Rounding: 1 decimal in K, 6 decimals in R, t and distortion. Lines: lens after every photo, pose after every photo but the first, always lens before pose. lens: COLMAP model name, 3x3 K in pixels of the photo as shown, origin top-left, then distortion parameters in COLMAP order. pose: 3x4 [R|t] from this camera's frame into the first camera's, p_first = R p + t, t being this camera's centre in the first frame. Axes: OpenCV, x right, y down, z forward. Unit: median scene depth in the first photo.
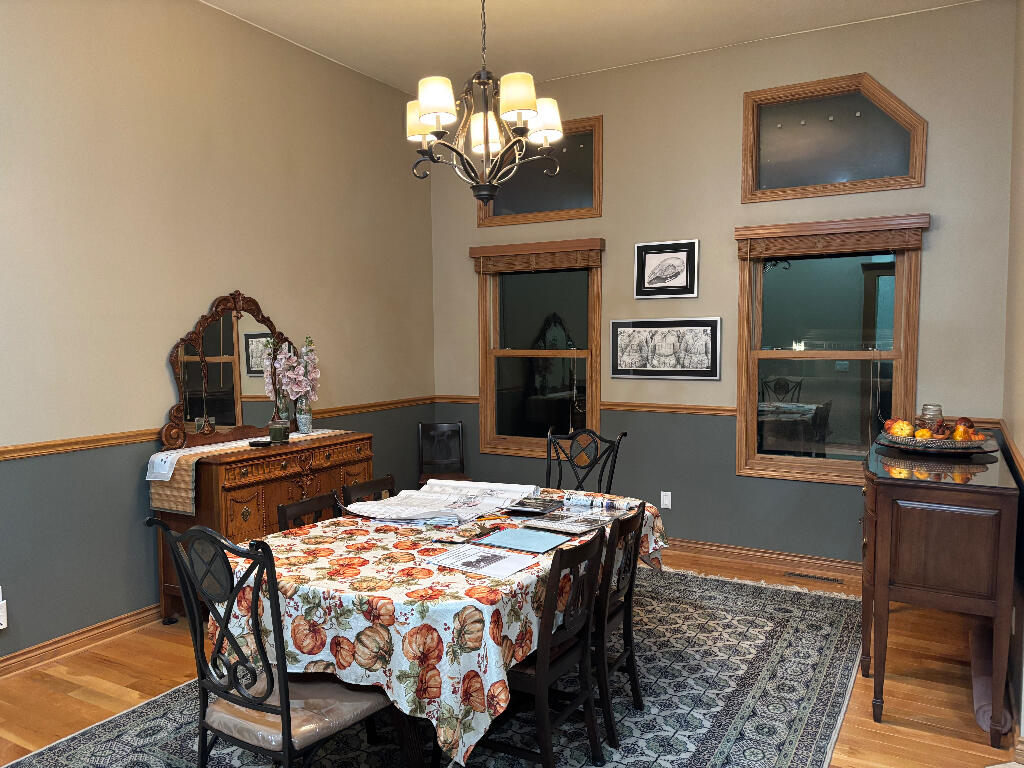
lens RADIAL K [[770.6, 0, 518.0], [0, 770.6, 391.7], [0, 0, 1]] dist [0.076616, -0.061613]
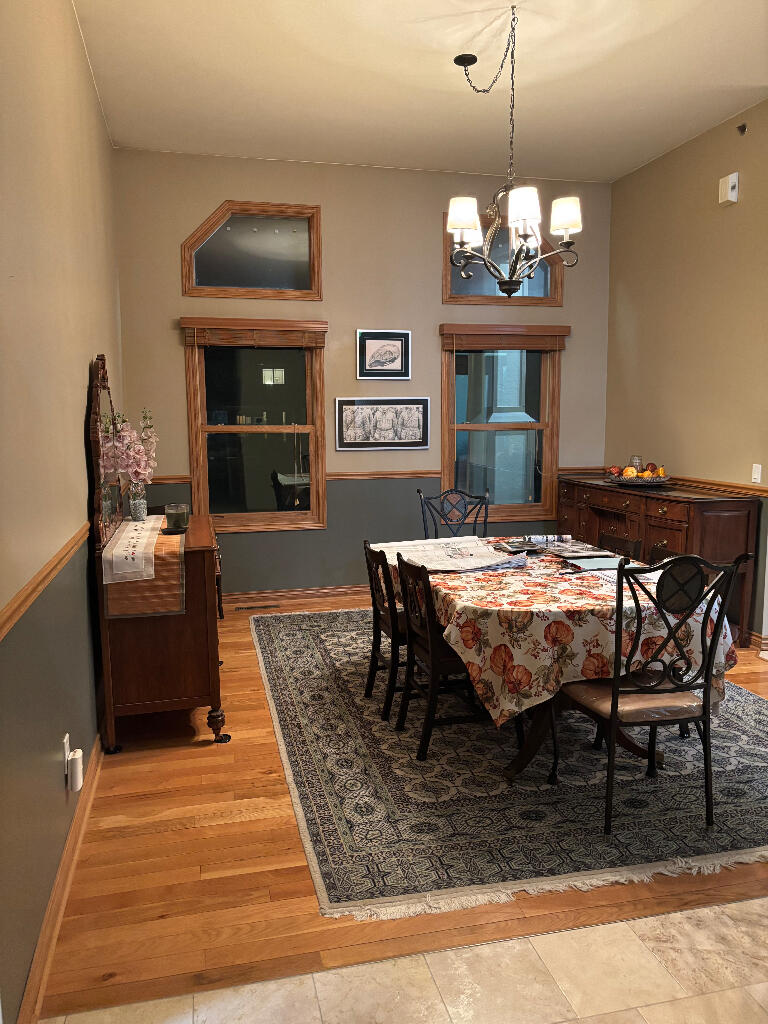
lens RADIAL K [[770.6, 0, 382.0], [0, 770.6, 509.9], [0, 0, 1]] dist [0.076616, -0.061613]
pose [[0.724761, -0.082040, 0.684099, -0.623609], [0.050947, 0.996549, 0.065536, -0.002550], [-0.687114, -0.012645, 0.726439, 0.160581]]
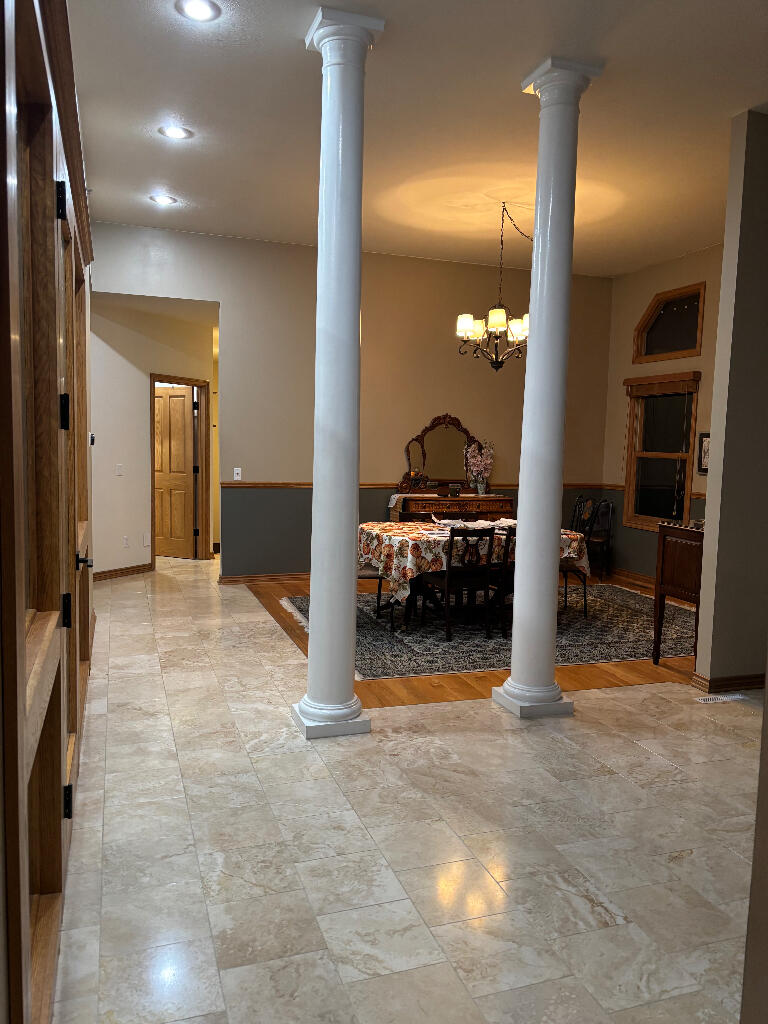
lens RADIAL K [[770.6, 0, 381.1], [0, 770.6, 511.4], [0, 0, 1]] dist [0.076616, -0.061613]
pose [[0.746219, 0.081603, -0.660680, 0.644055], [-0.073744, 0.996483, 0.039788, 0.034878], [0.661603, 0.019030, 0.749613, -0.404891]]
